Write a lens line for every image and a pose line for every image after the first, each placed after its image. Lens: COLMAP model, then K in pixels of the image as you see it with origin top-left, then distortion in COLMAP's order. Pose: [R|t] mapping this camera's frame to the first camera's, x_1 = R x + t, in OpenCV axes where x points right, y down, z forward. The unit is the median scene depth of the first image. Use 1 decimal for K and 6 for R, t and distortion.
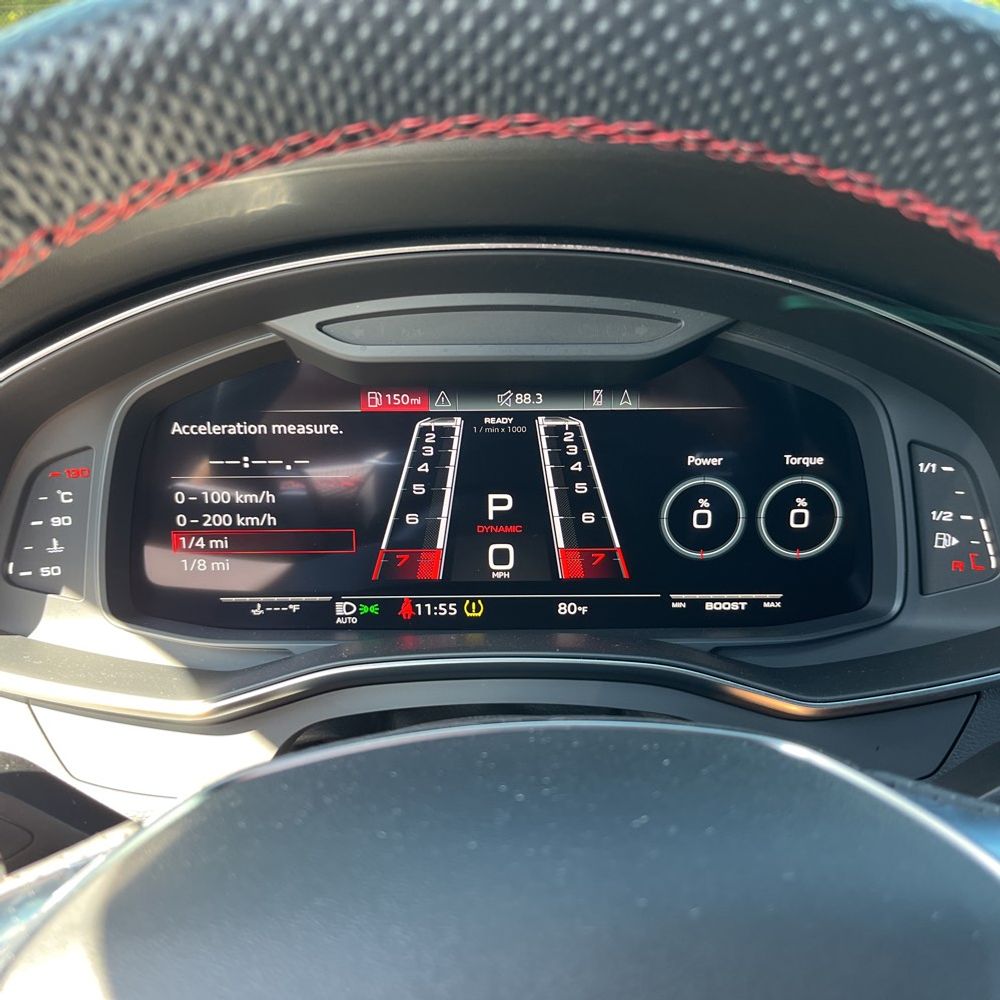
lens RADIAL K [[1034.3, 0, 496.0], [0, 1034.3, 500.0], [0, 0, 1]] dist [-0.002053, 0.000000]
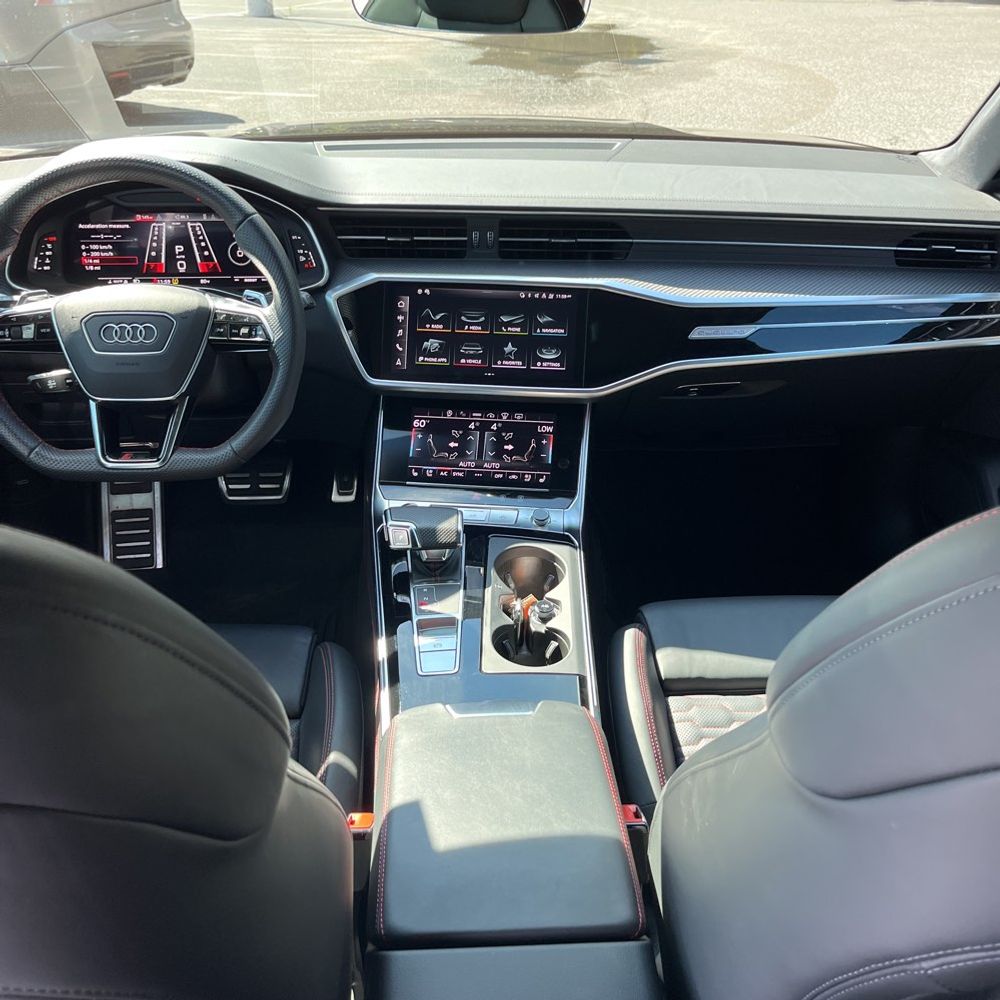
lens RADIAL K [[1034.3, 0, 504.7], [0, 1034.3, 498.0], [0, 0, 1]] dist [-0.002053, 0.000000]
pose [[0.998809, -0.011949, 0.047298, 0.904650], [0.002853, 0.982189, 0.187875, 0.172904], [-0.048701, -0.187516, 0.981053, -2.546588]]
